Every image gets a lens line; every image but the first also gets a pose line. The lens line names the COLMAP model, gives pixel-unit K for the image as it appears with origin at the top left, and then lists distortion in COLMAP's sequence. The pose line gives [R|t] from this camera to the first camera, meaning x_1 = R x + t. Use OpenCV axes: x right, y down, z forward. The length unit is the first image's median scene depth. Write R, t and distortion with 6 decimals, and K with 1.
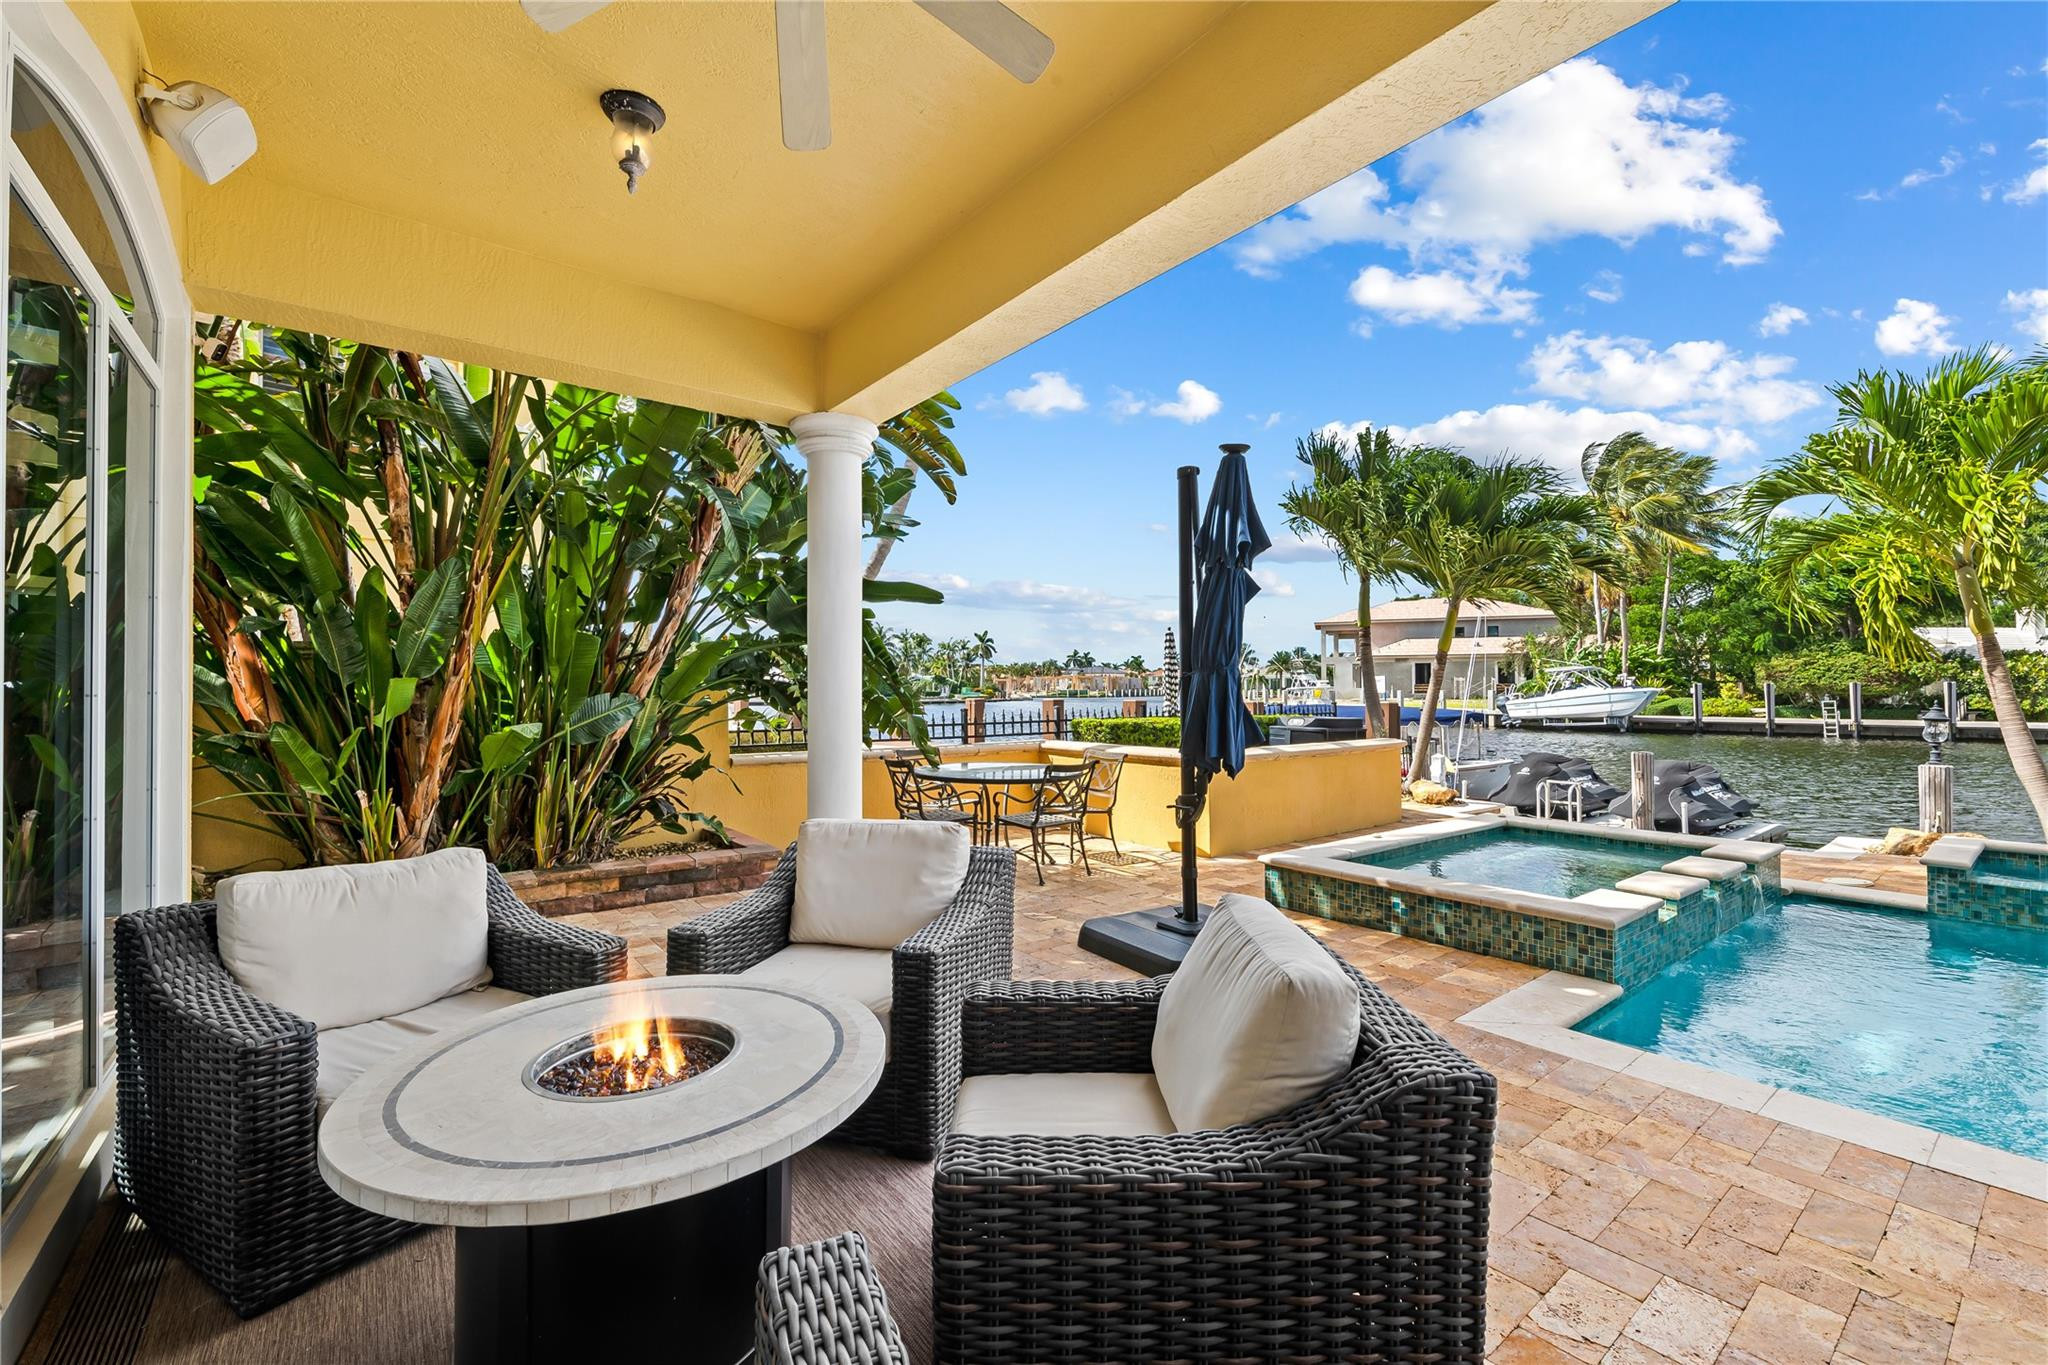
lens RADIAL K [[839.8, 0, 1024.0], [0, 839.8, 682.5], [0, 0, 1]] dist [0.000667, -0.000043]
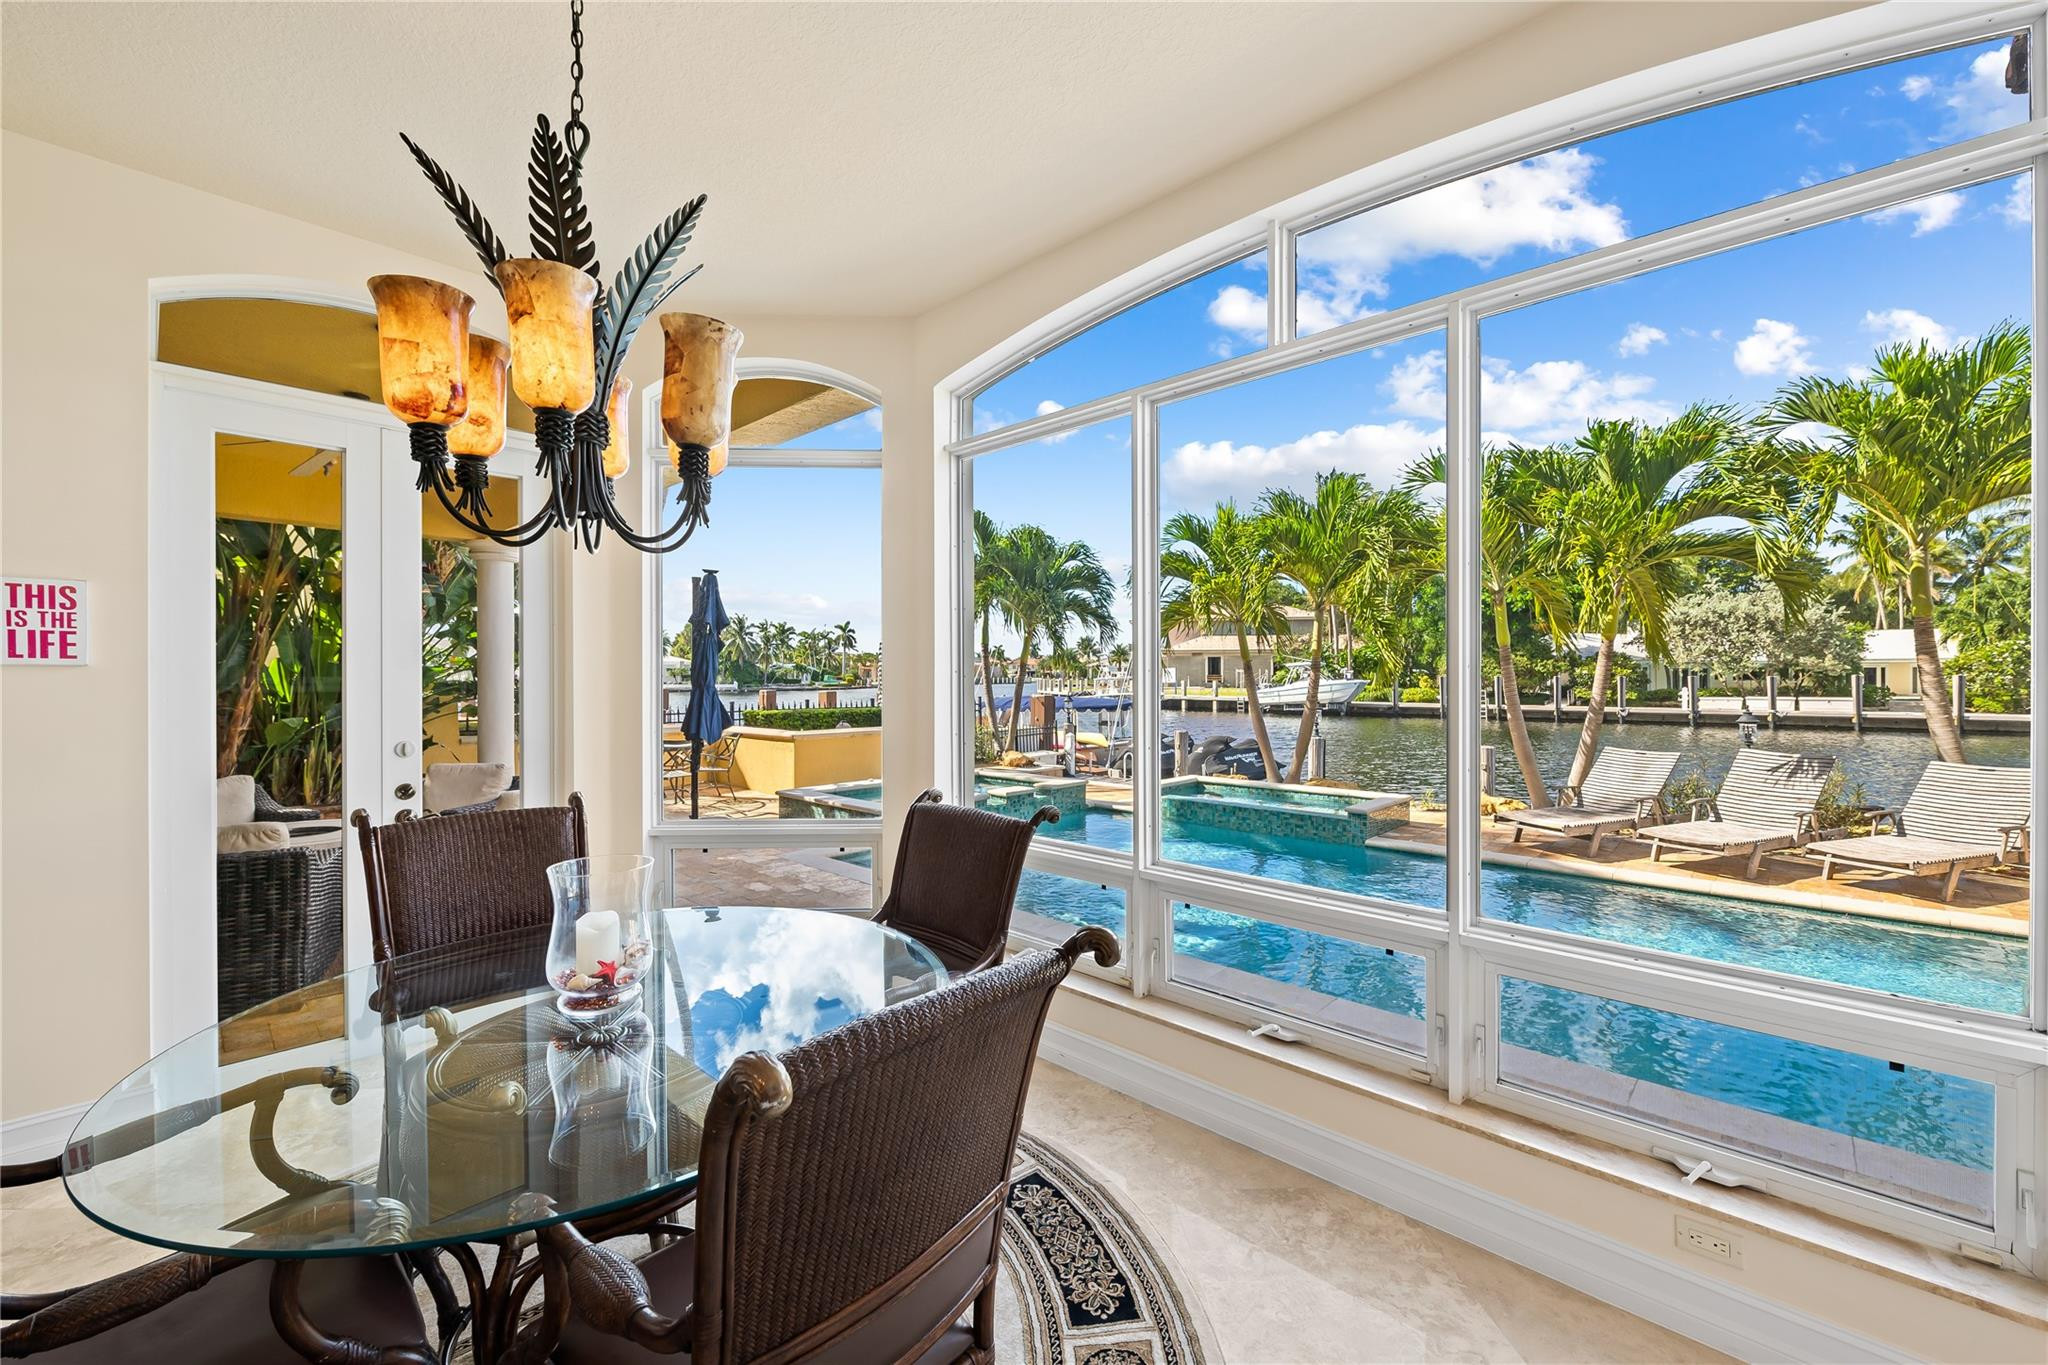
lens RADIAL K [[801.6, 0, 1024.0], [0, 801.6, 682.5], [0, 0, 1]] dist [-0.000291, -0.000145]
pose [[0.988166, 0.001453, 0.153380, 0.428956], [-0.003873, 0.999873, 0.015480, -0.036321], [-0.153338, -0.015891, 0.988046, -0.573454]]
